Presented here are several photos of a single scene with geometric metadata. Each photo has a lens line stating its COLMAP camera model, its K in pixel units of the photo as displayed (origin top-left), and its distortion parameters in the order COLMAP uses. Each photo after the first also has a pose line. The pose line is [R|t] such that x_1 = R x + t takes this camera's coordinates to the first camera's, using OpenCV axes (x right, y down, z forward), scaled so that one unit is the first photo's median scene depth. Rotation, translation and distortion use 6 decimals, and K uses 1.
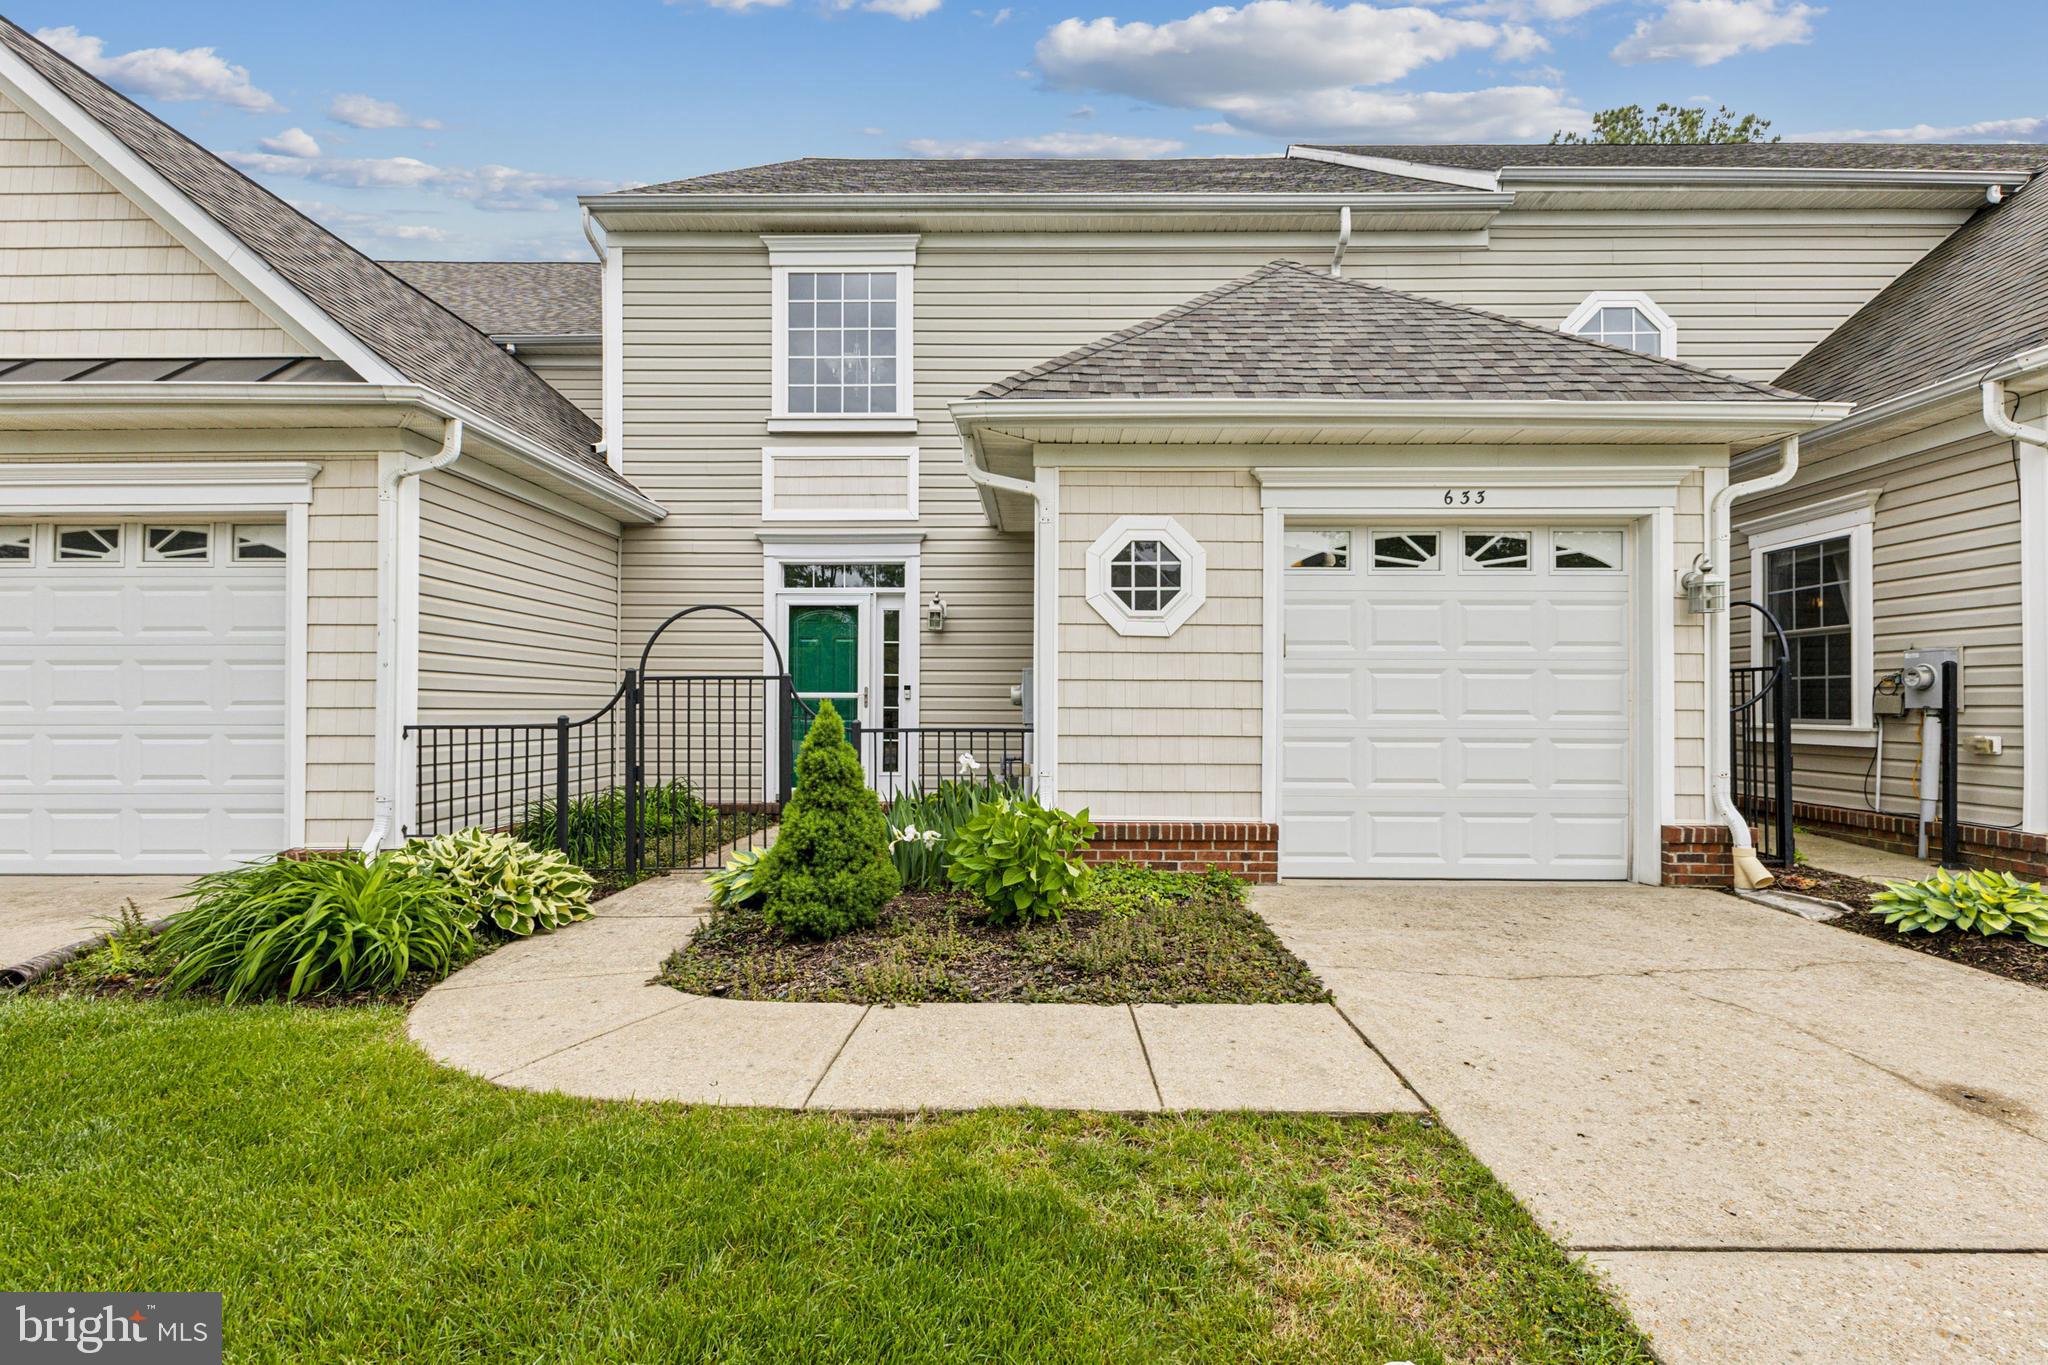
lens RADIAL K [[894.8, 0, 1037.9], [0, 894.8, 695.6], [0, 0, 1]] dist [0.017172, -0.004796]
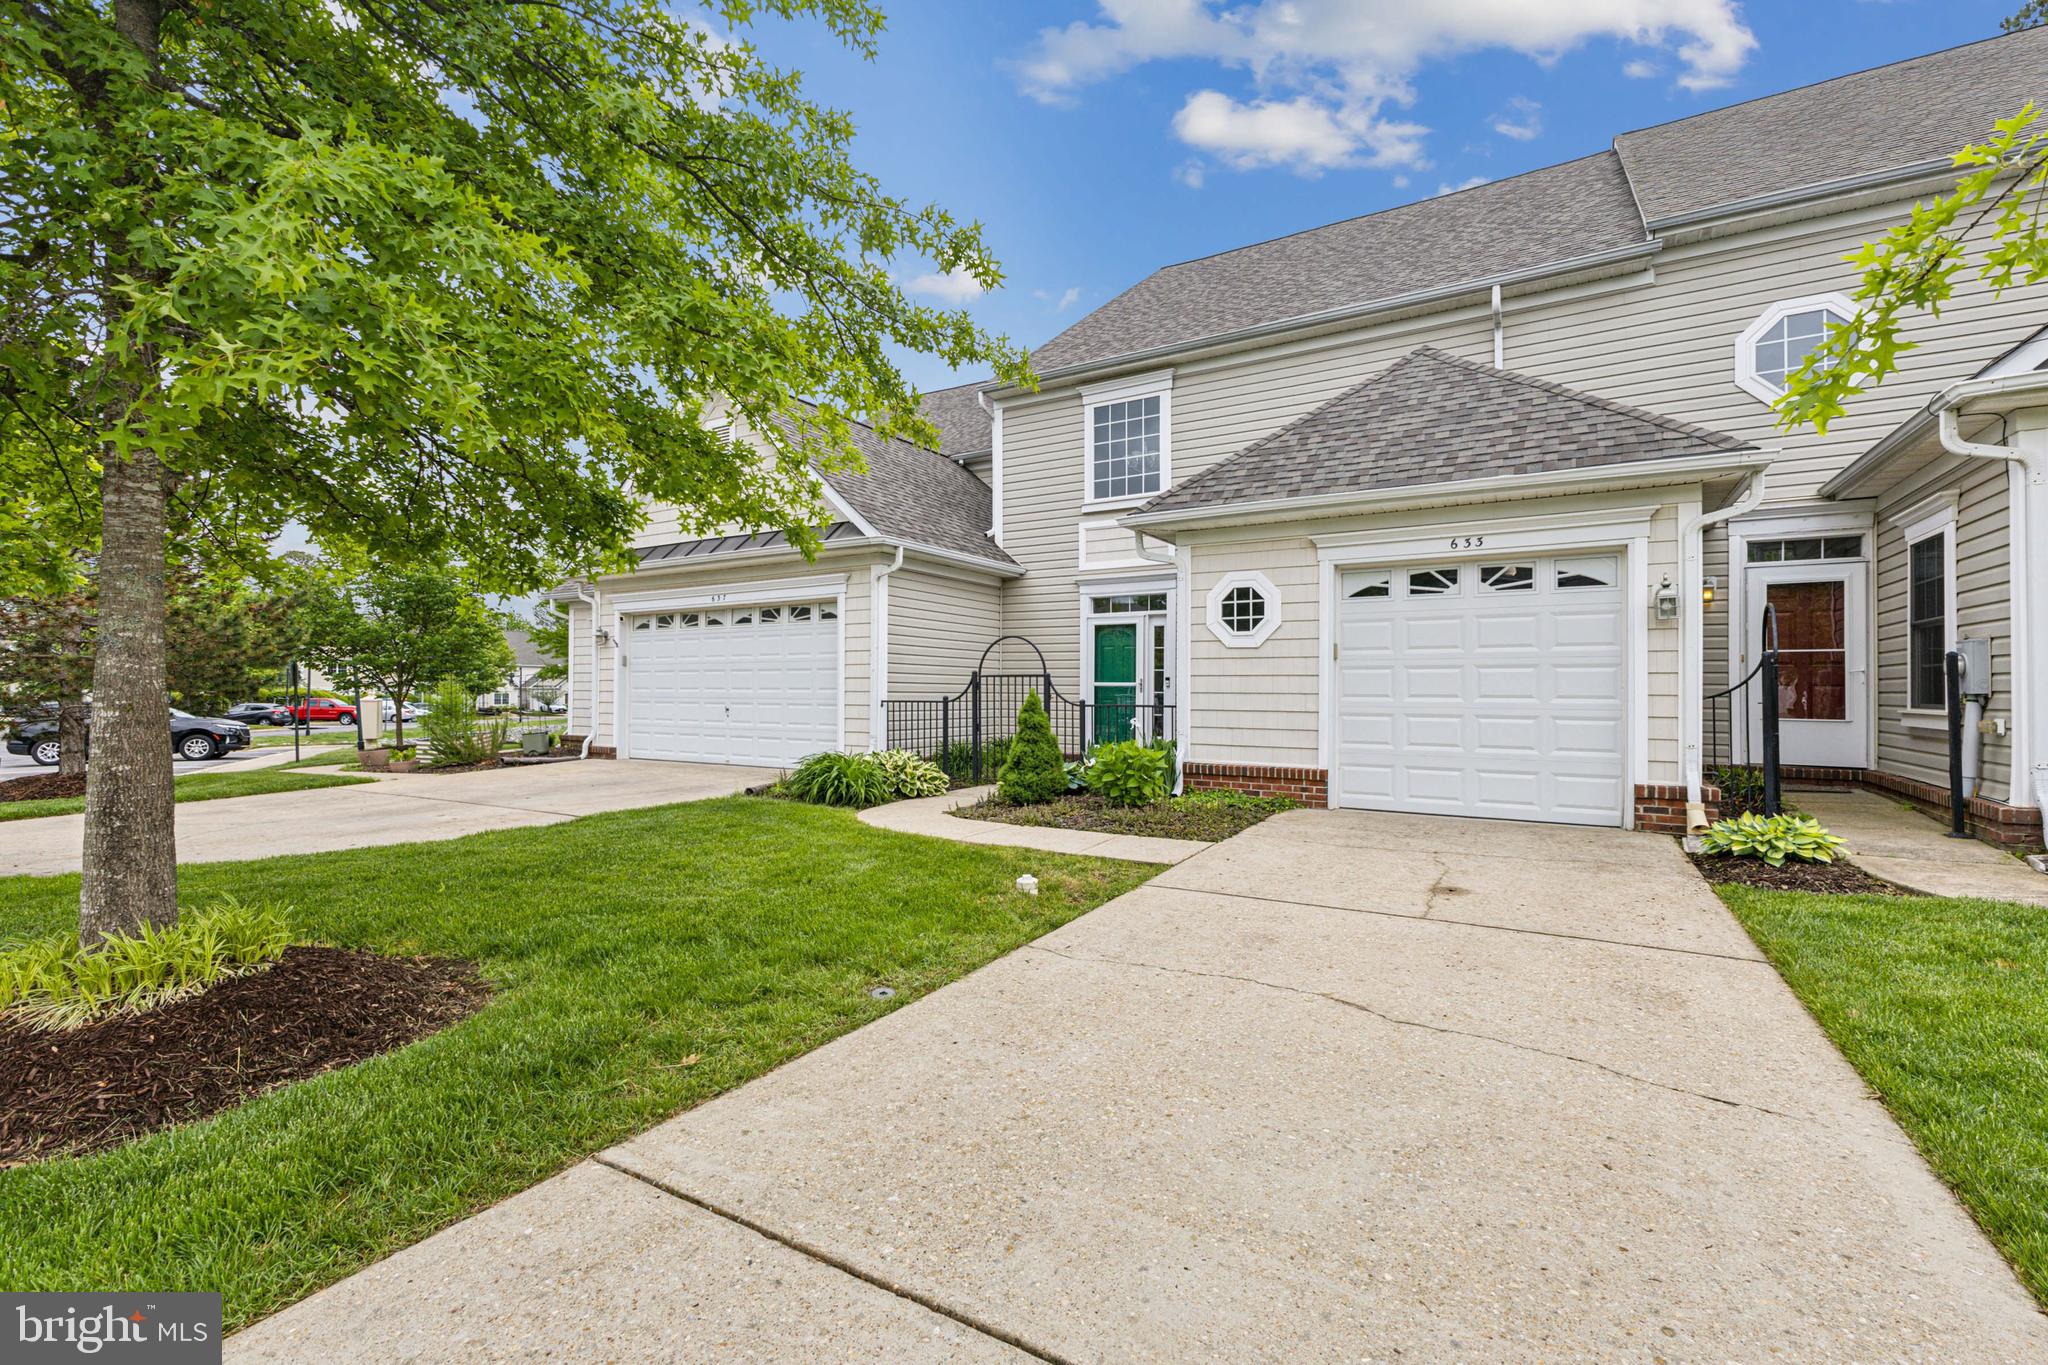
lens RADIAL K [[894.8, 0, 1014.8], [0, 894.8, 686.9], [0, 0, 1]] dist [0.017172, -0.004796]
pose [[0.855232, -0.001404, -0.518243, 0.579067], [0.004270, 0.999981, 0.004337, -0.005075], [0.518227, -0.005922, 0.855222, -0.545416]]
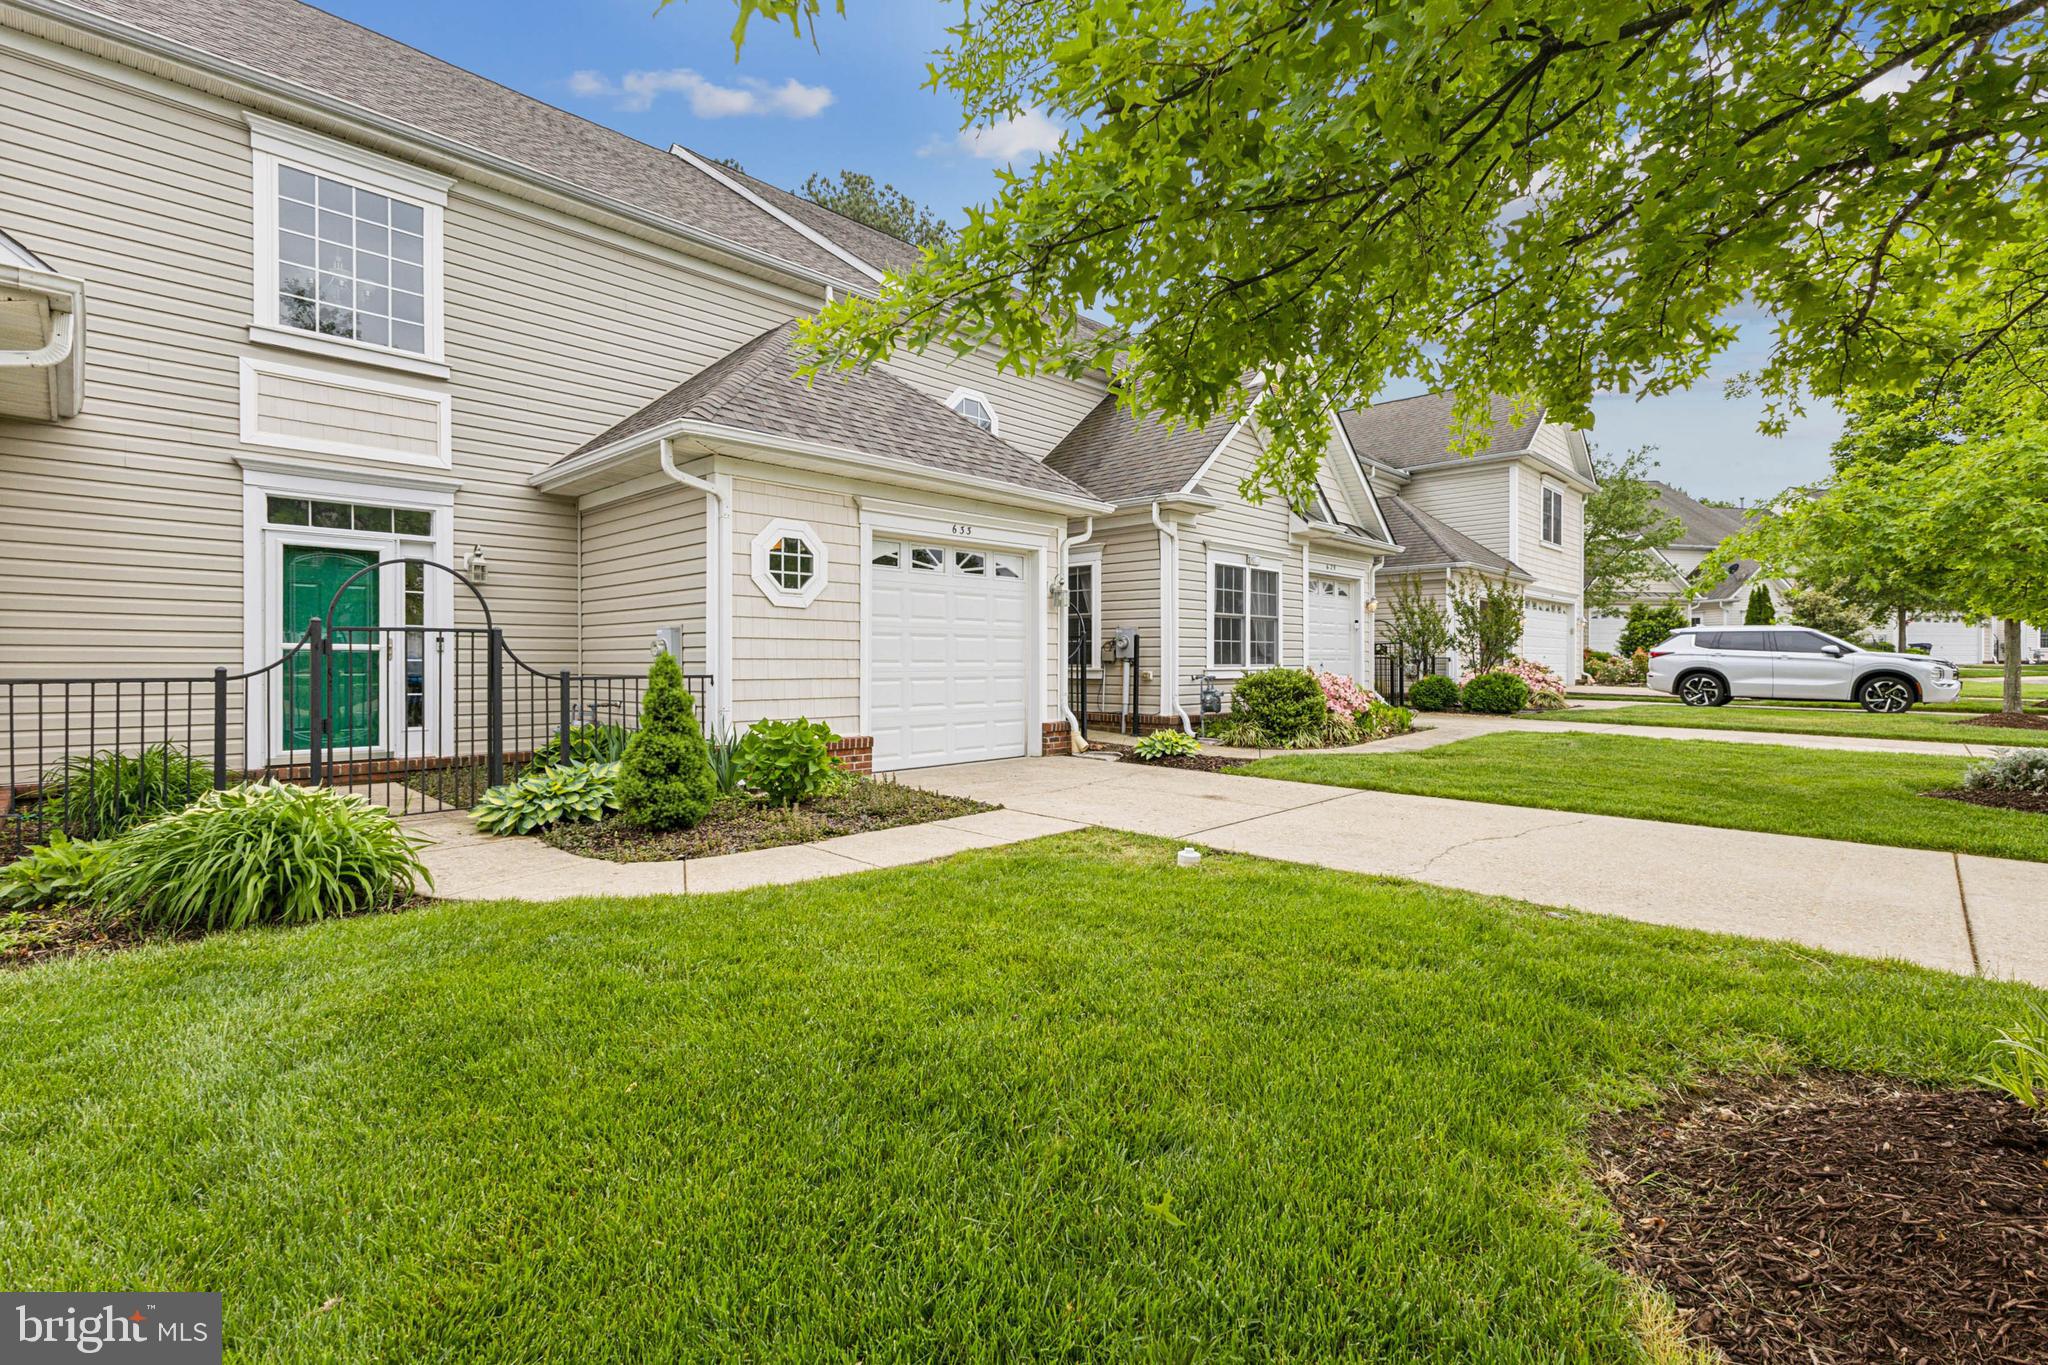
lens RADIAL K [[936.4, 0, 1027.5], [0, 936.4, 672.9], [0, 0, 1]] dist [0.018029, 0.000814]
pose [[0.688545, -0.013139, 0.725074, -0.663652], [-0.006232, 0.999692, 0.024034, -0.001460], [-0.725167, -0.021067, 0.688251, -0.261016]]
